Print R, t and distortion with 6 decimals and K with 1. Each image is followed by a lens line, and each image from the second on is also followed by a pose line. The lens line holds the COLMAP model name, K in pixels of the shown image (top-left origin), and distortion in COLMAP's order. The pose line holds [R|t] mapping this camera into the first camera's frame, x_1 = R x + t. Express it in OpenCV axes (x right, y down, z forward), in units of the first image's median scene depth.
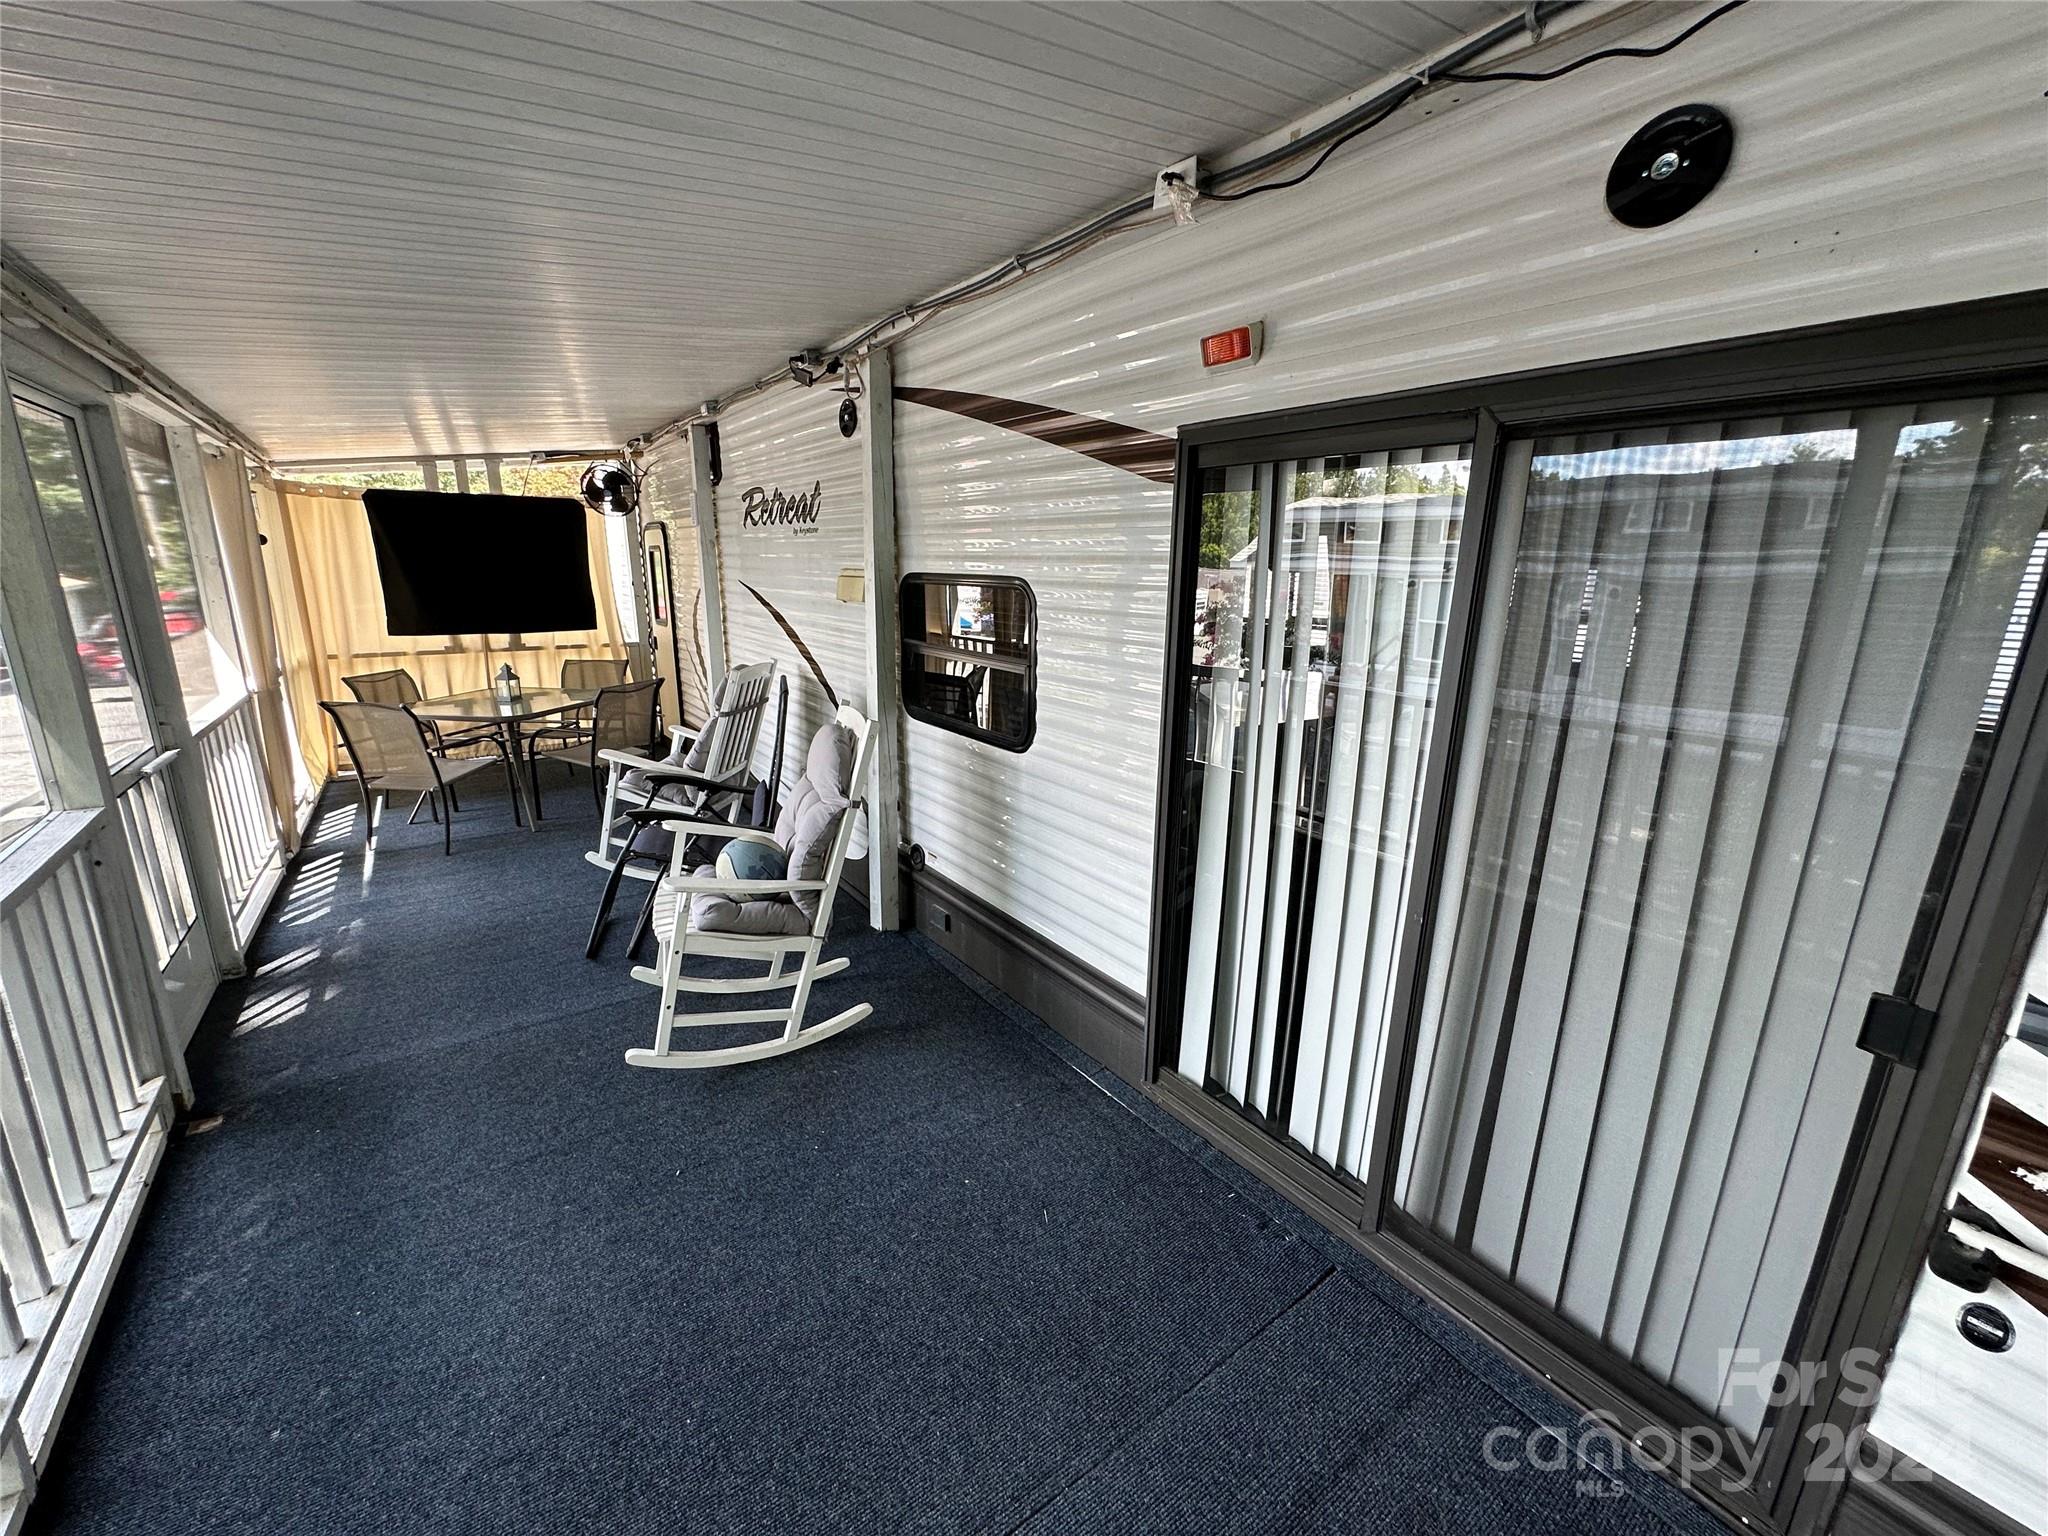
lens RADIAL K [[816.9, 0, 1024.0], [0, 816.9, 768.0], [0, 0, 1]] dist [0.000065, 0.000048]
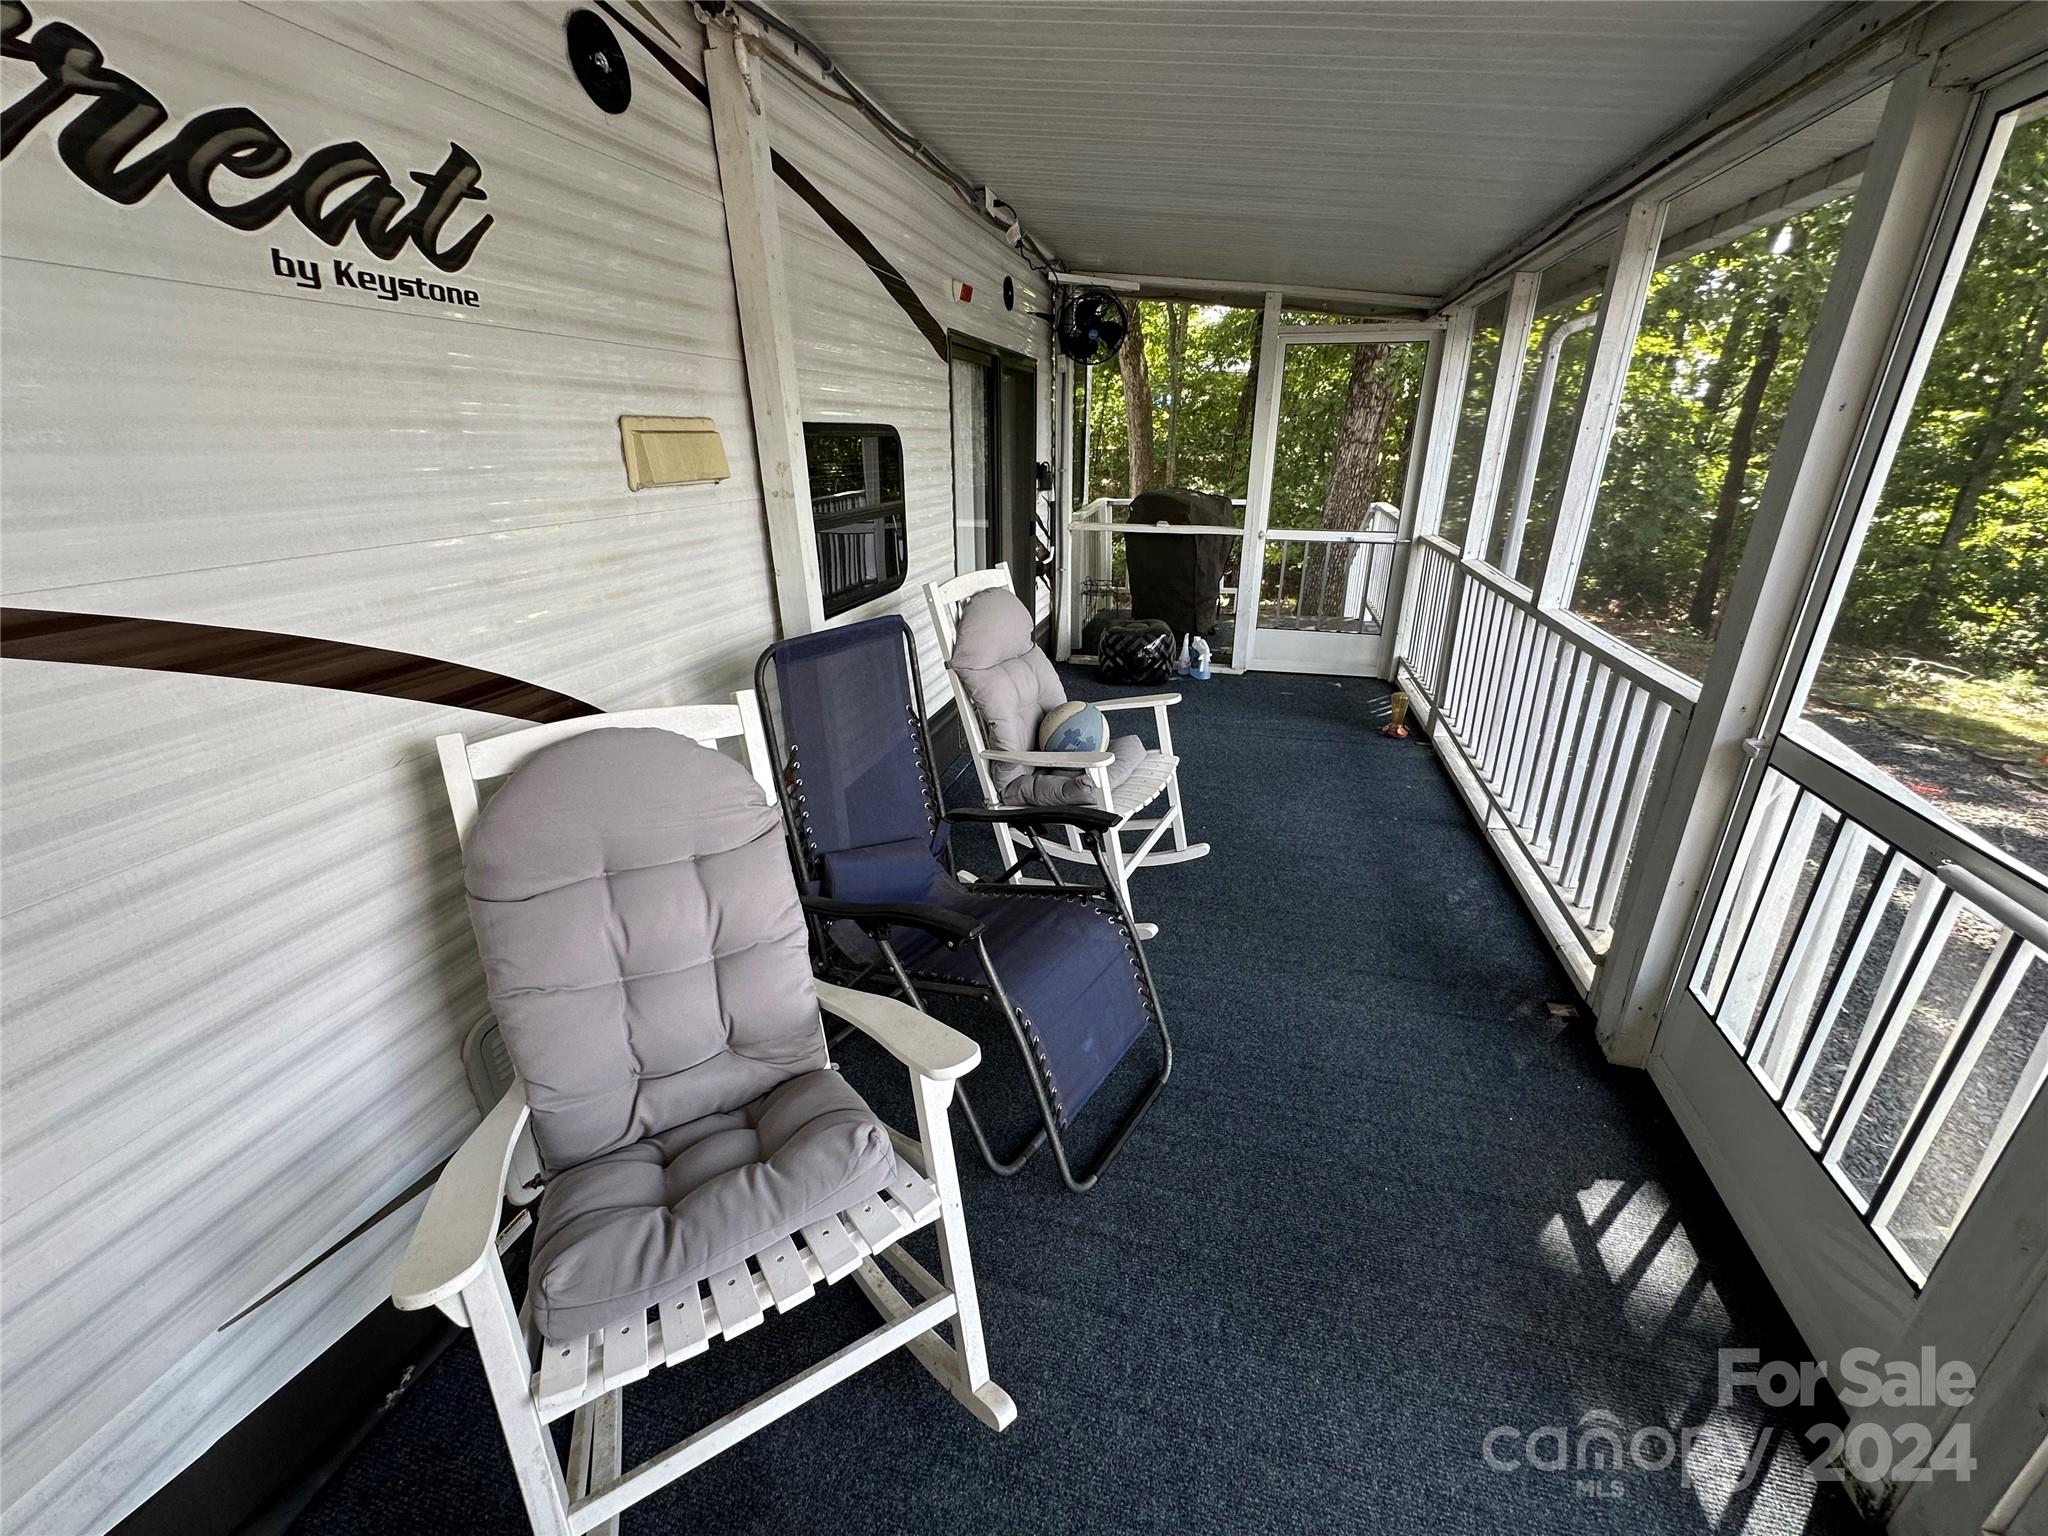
lens RADIAL K [[816.9, 0, 1024.0], [0, 816.9, 768.0], [0, 0, 1]] dist [0.000065, 0.000048]
pose [[-0.625472, -0.305338, 0.718021, -0.503708], [0.184631, 0.836192, 0.516424, -0.182821], [-0.758087, 0.455578, -0.466640, 0.756880]]
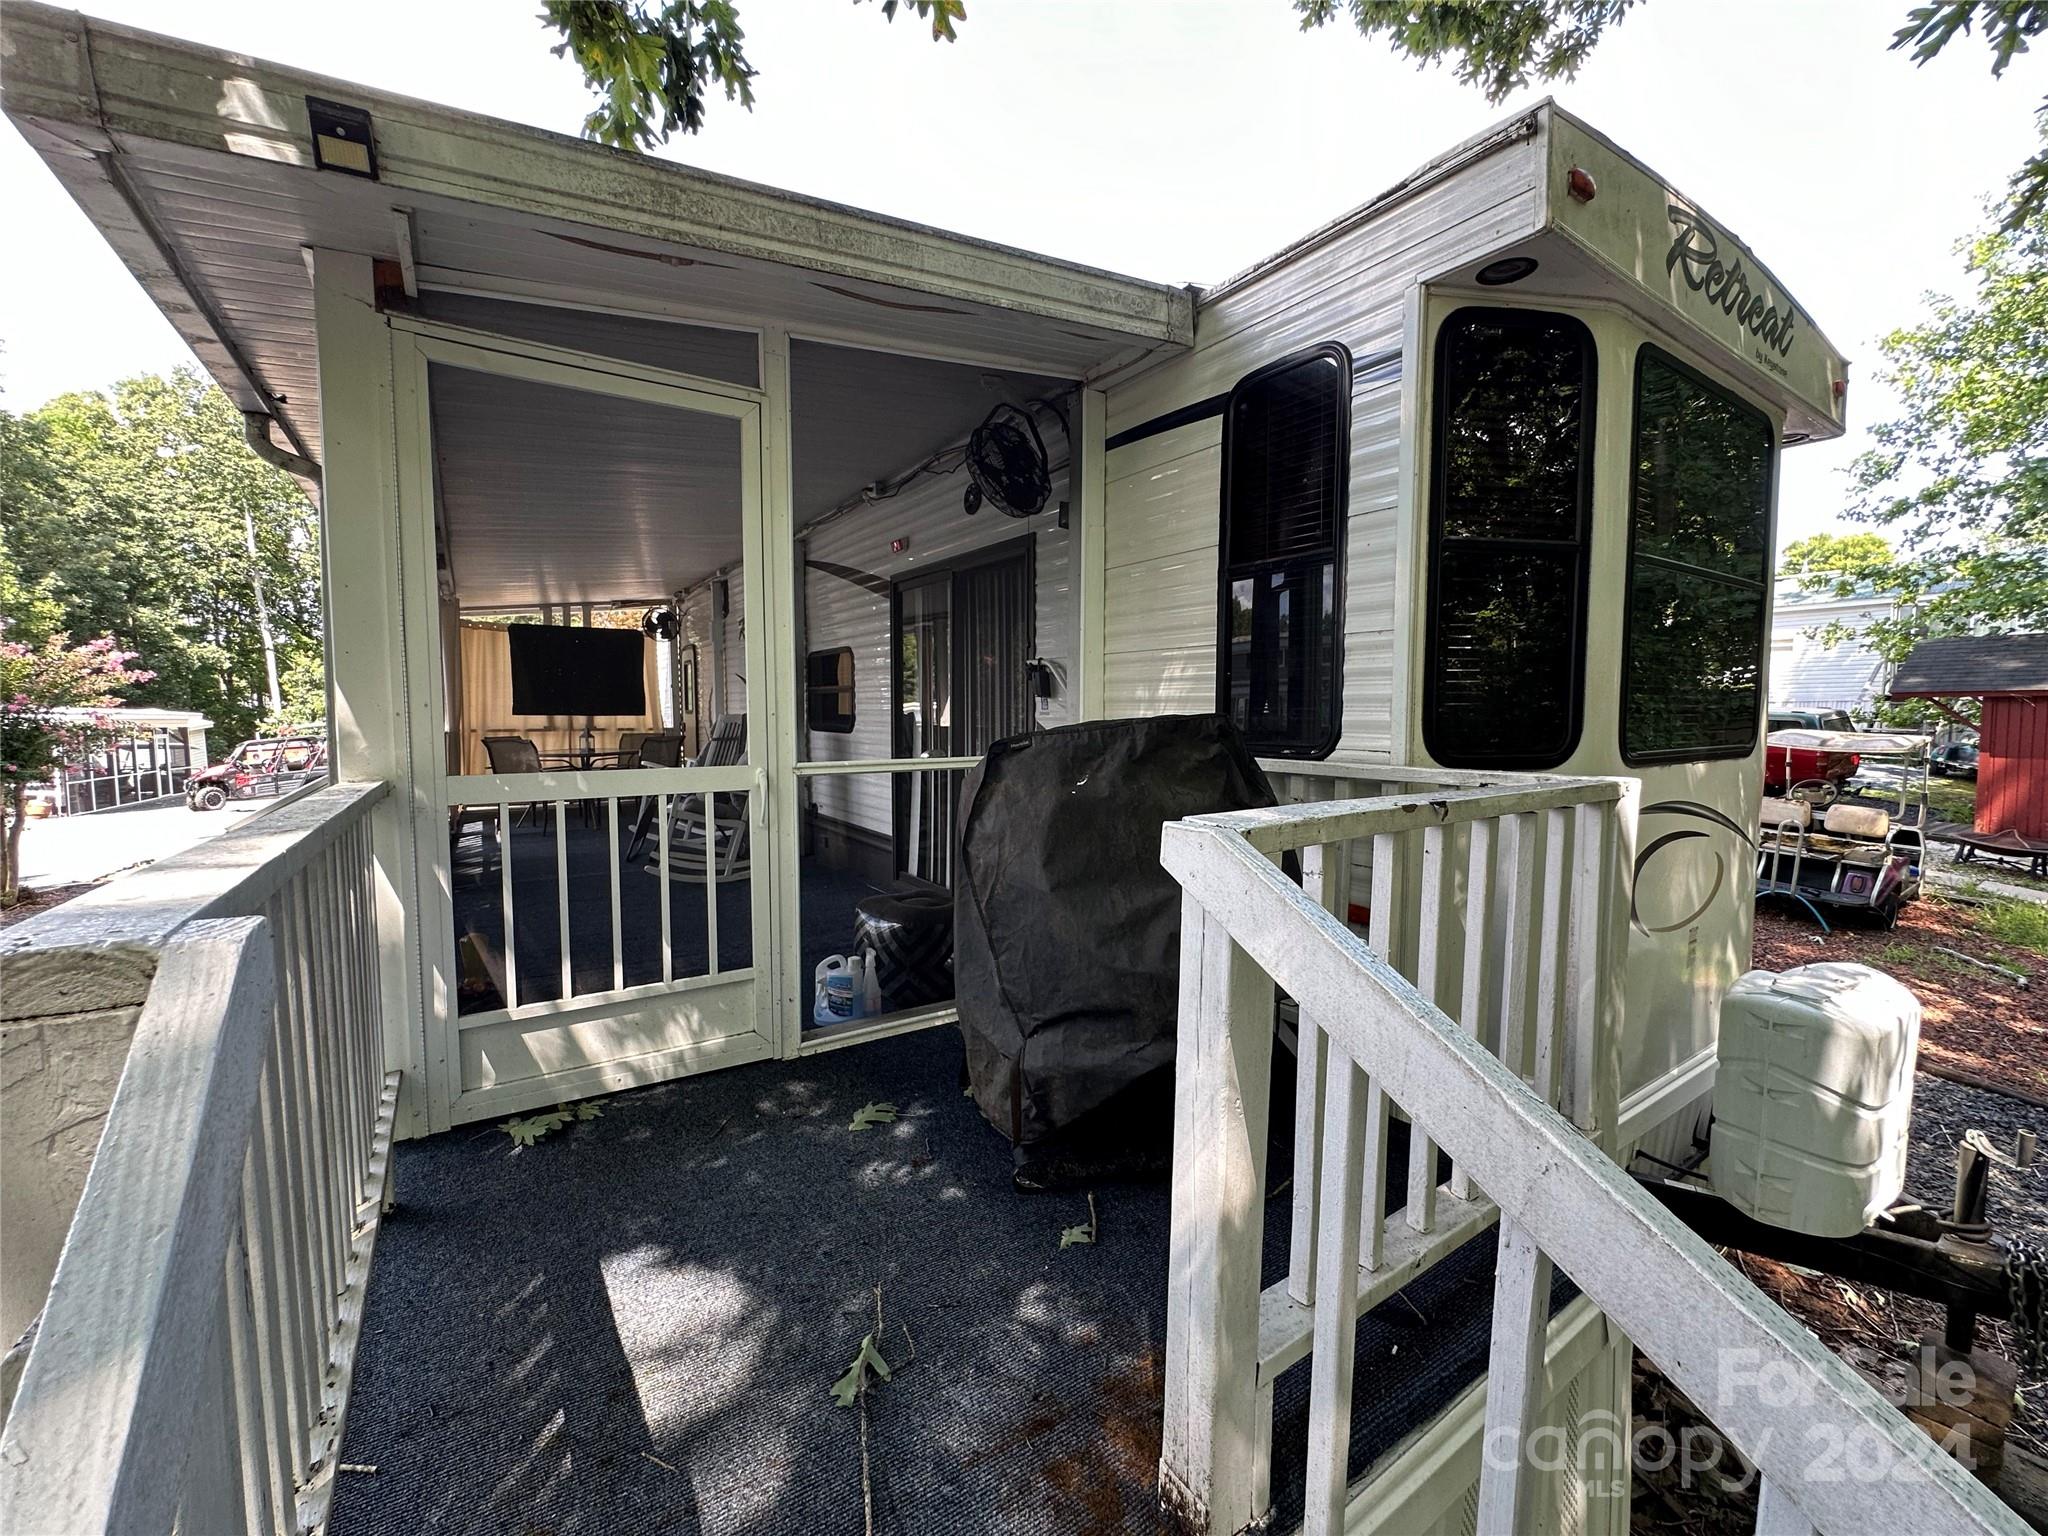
lens RADIAL K [[816.9, 0, 1024.0], [0, 816.9, 768.0], [0, 0, 1]] dist [0.000065, 0.000048]
pose [[0.999178, -0.007433, -0.039846, 0.243803], [0.000402, 0.984809, -0.173642, 0.201898], [0.040531, 0.173483, 0.984002, -0.453596]]
